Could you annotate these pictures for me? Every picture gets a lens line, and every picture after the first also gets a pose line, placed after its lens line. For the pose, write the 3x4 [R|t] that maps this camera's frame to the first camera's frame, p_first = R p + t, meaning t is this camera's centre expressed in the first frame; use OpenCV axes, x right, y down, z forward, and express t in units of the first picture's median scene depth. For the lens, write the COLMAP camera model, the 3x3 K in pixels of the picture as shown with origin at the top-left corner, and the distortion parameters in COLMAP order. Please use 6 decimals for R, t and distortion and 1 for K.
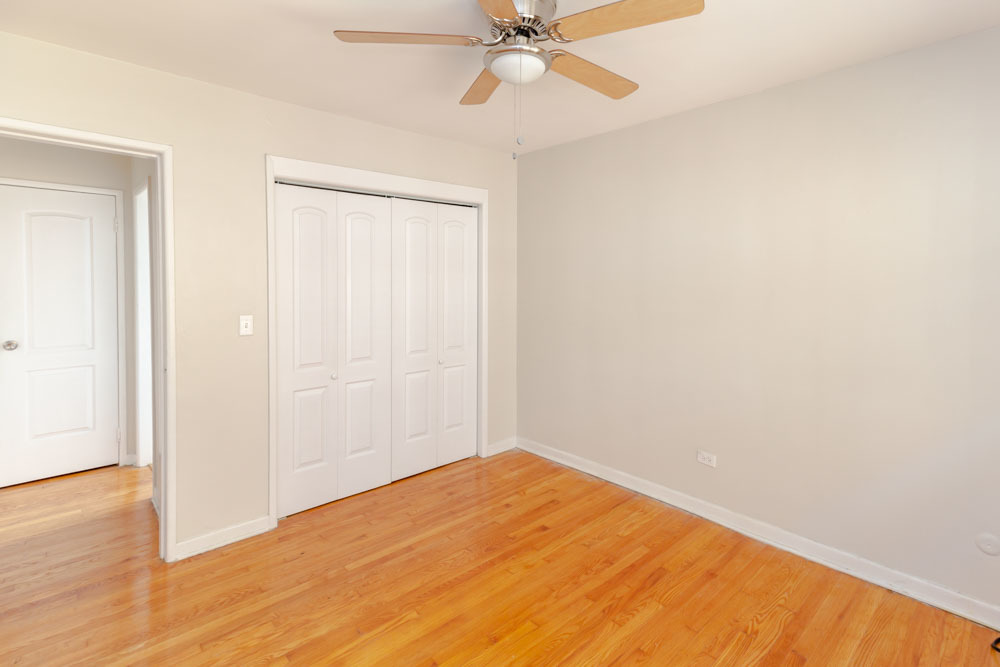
lens RADIAL K [[469.8, 0, 499.9], [0, 469.8, 333.6], [0, 0, 1]] dist [0.017657, 0.000473]
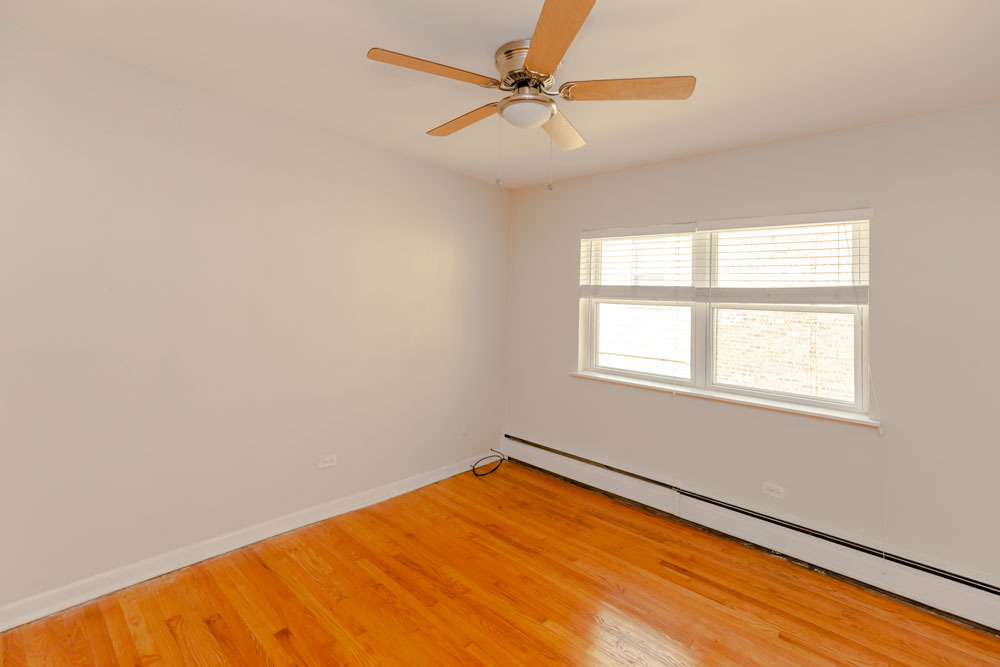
lens RADIAL K [[469.8, 0, 494.2], [0, 469.8, 332.5], [0, 0, 1]] dist [0.017657, 0.000473]
pose [[-0.089611, -0.075922, 0.993079, -0.711448], [0.071918, 0.993994, 0.082482, -0.093048], [-0.993377, 0.078811, -0.083613, 0.805620]]
